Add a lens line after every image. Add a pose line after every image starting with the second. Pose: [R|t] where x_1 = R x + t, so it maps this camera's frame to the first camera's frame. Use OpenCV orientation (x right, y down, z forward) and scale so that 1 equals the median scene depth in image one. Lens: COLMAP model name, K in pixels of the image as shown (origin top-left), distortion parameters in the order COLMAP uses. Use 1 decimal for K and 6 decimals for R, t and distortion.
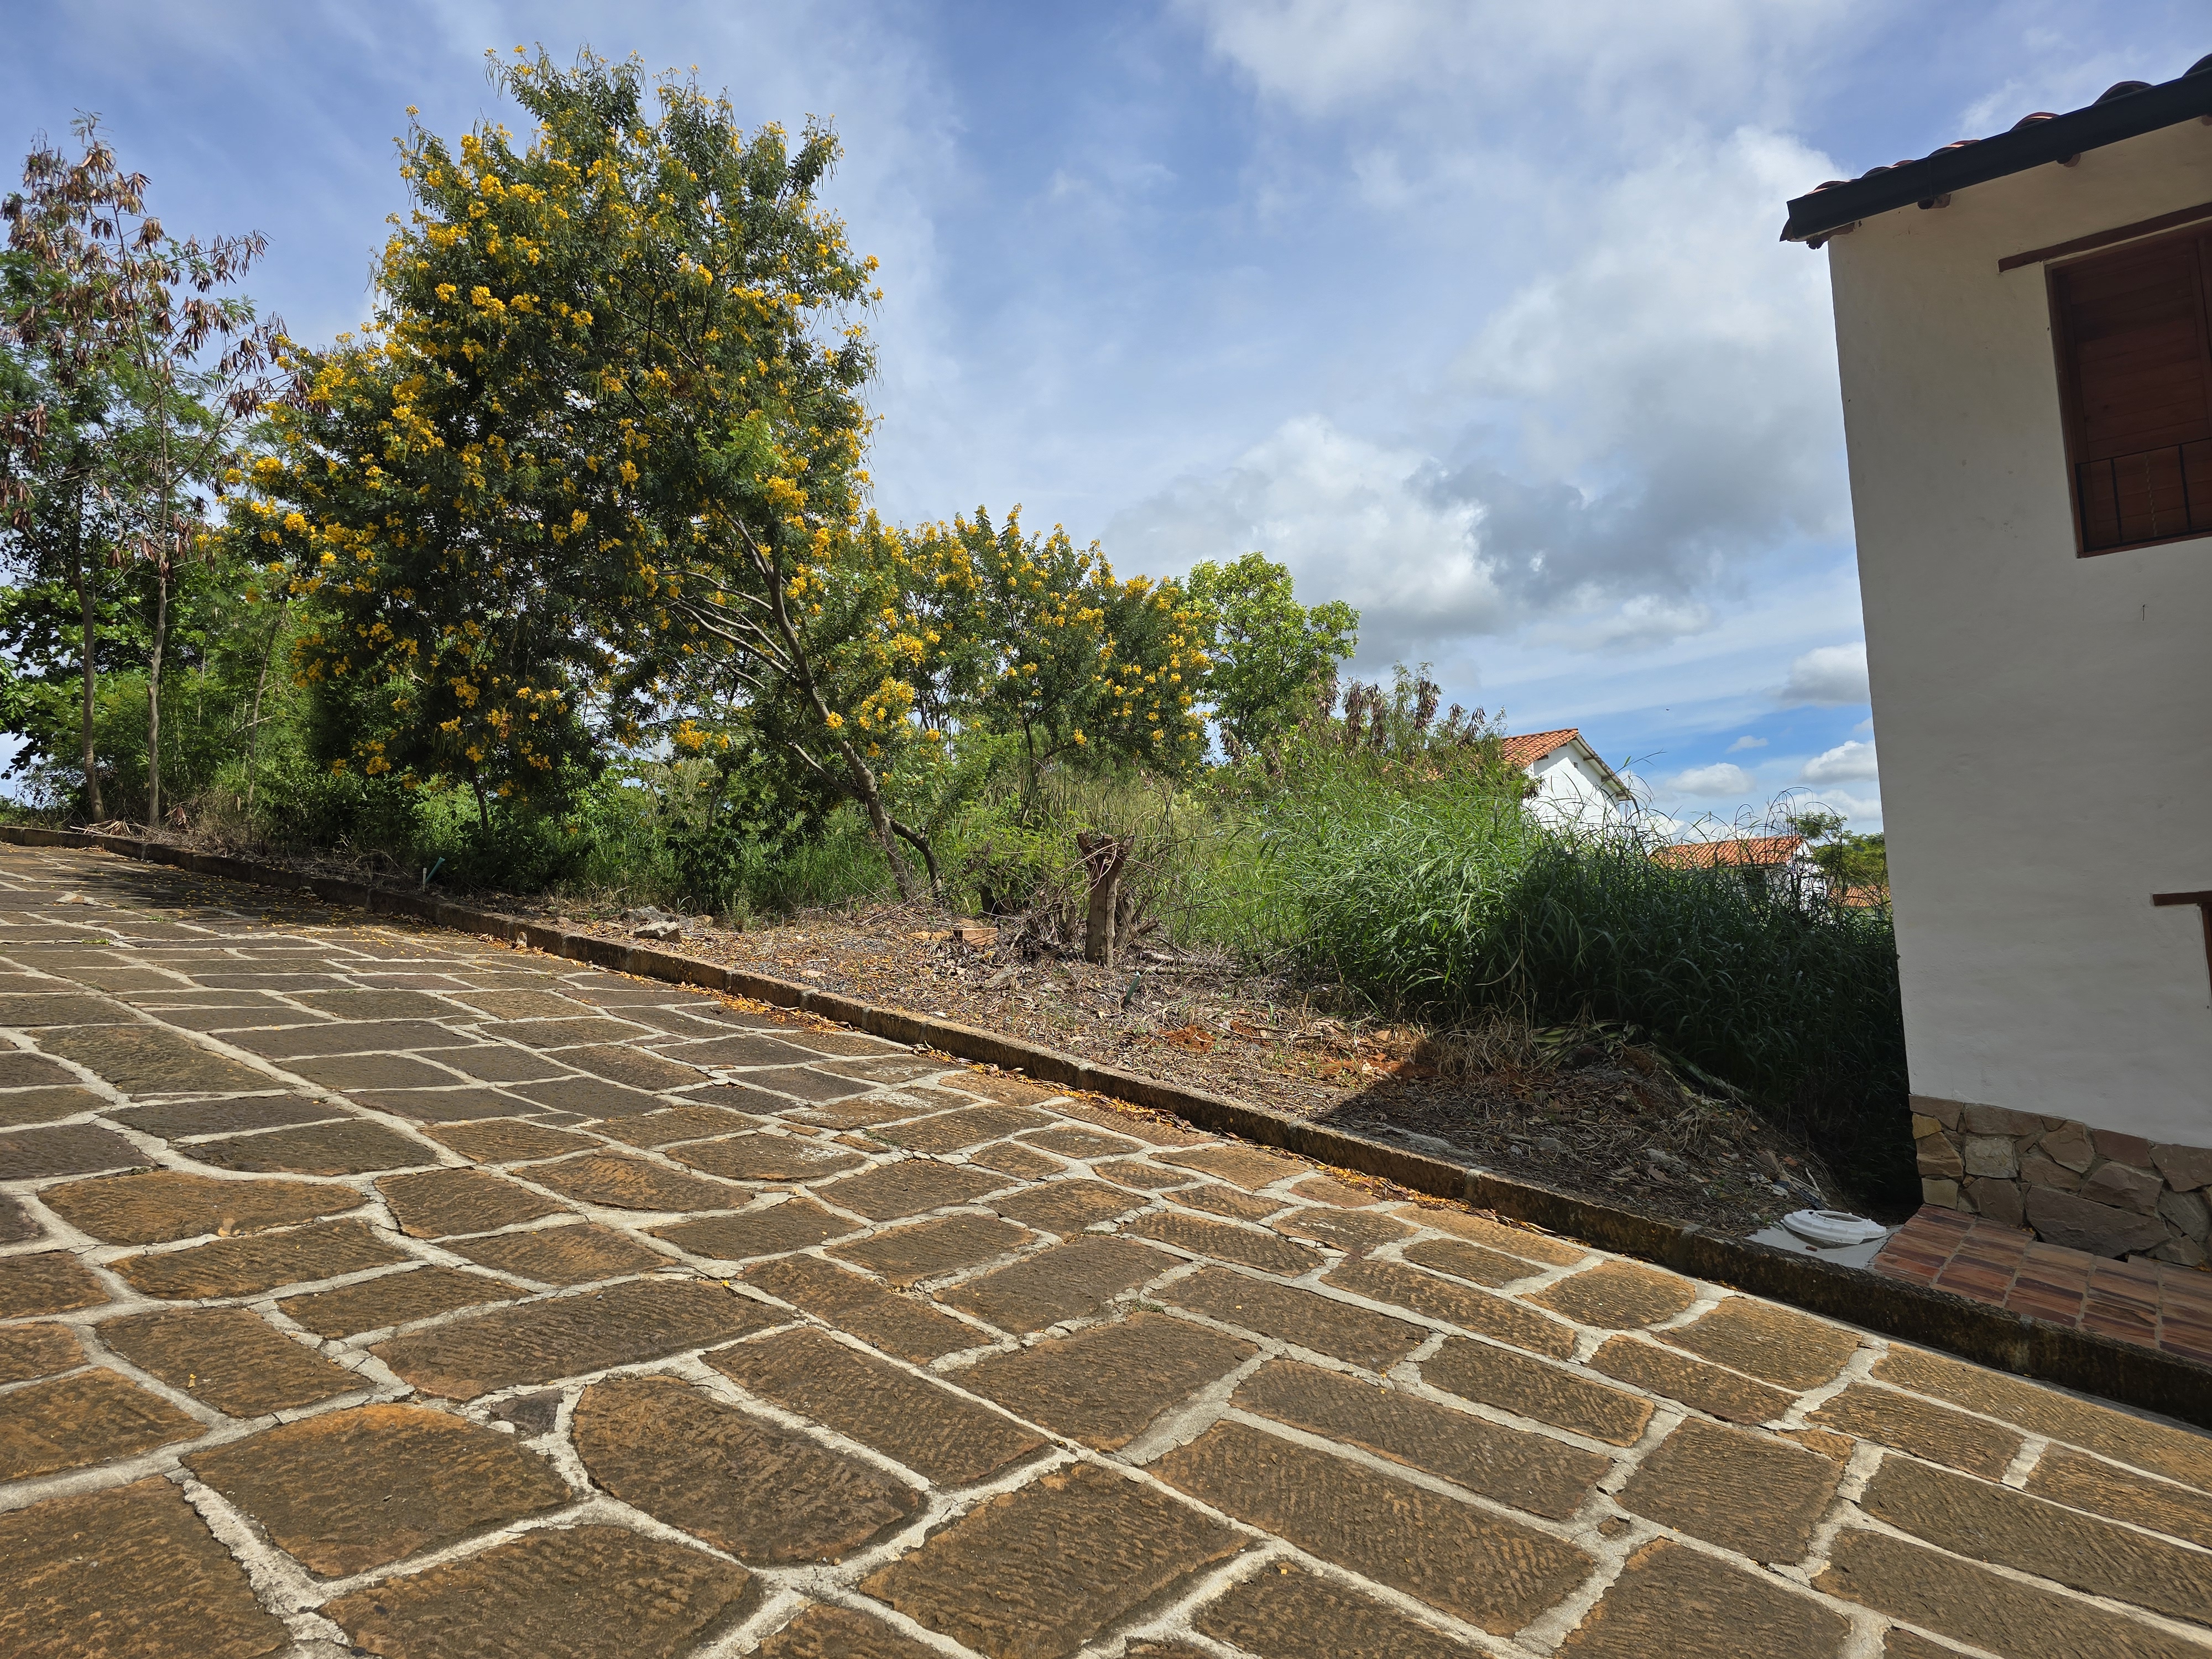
lens RADIAL K [[1468.2, 0, 1099.4], [0, 1468.2, 816.0], [0, 0, 1]] dist [0.062911, -0.052016]
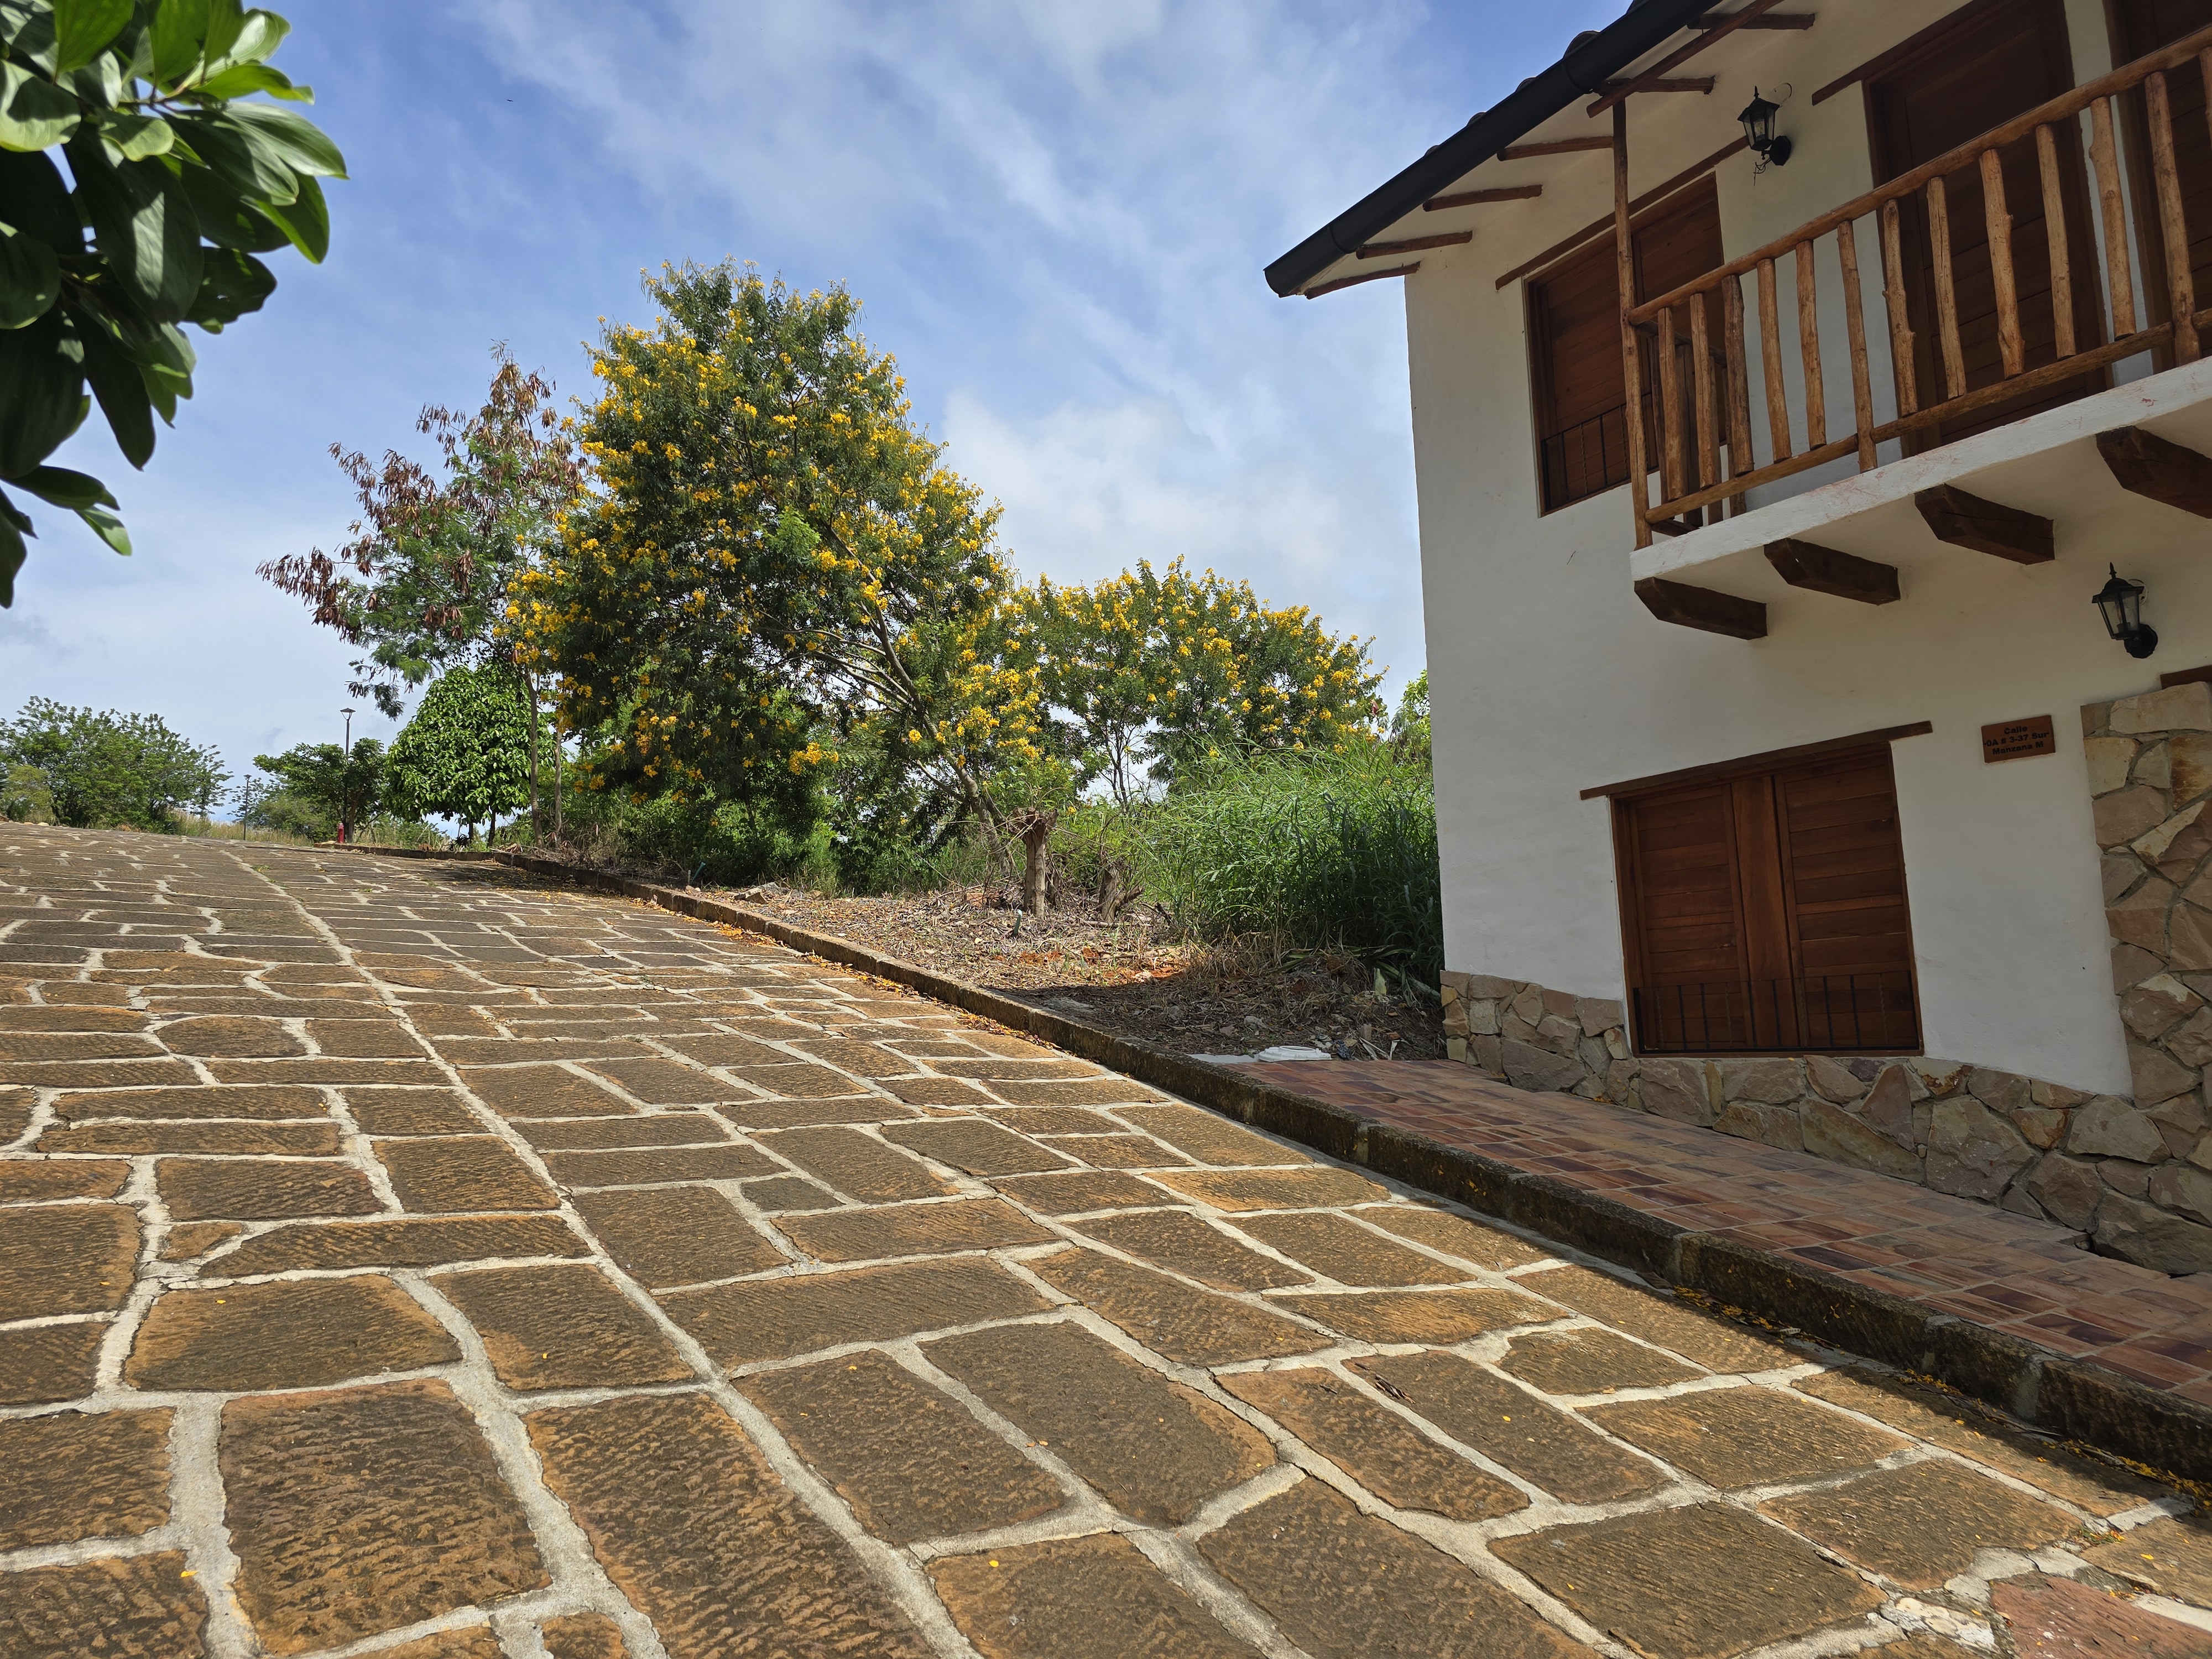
lens RADIAL K [[1468.2, 0, 1104.4], [0, 1468.2, 815.5], [0, 0, 1]] dist [0.062911, -0.052016]
pose [[0.940470, -0.030315, -0.338522, 0.704303], [0.014197, 0.998649, -0.049988, 0.119146], [0.339580, 0.042207, 0.939630, -0.223162]]
